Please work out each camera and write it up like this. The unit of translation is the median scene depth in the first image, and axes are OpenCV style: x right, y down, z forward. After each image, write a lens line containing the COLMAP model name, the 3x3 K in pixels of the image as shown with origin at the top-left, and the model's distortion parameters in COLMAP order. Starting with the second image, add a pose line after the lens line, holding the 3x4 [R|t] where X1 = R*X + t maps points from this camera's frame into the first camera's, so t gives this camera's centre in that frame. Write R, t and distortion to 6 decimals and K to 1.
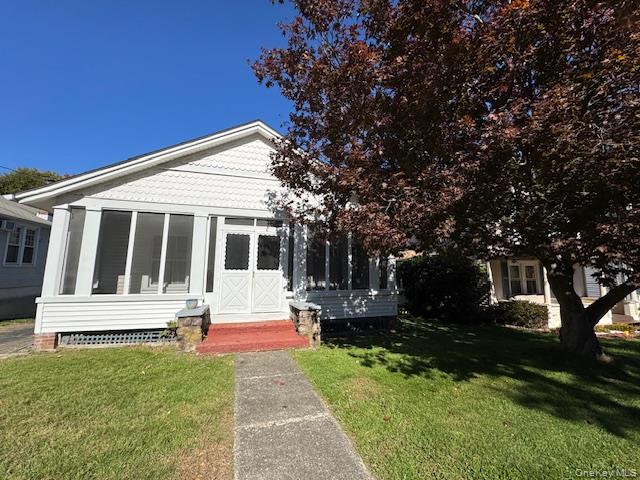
lens RADIAL K [[255.4, 0, 320.0], [0, 255.4, 240.0], [0, 0, 1]] dist [-0.001604, -0.000003]
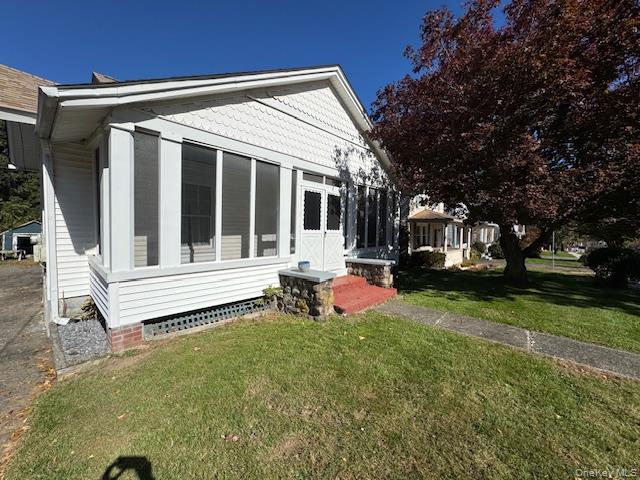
lens RADIAL K [[236.4, 0, 320.0], [0, 236.4, 240.0], [0, 0, 1]] dist [-0.016787, 0.000000]
pose [[0.882054, -0.018973, 0.470766, -0.721881], [-0.059285, 0.986777, 0.150850, 0.020535], [-0.467404, -0.160967, 0.869266, 0.216076]]
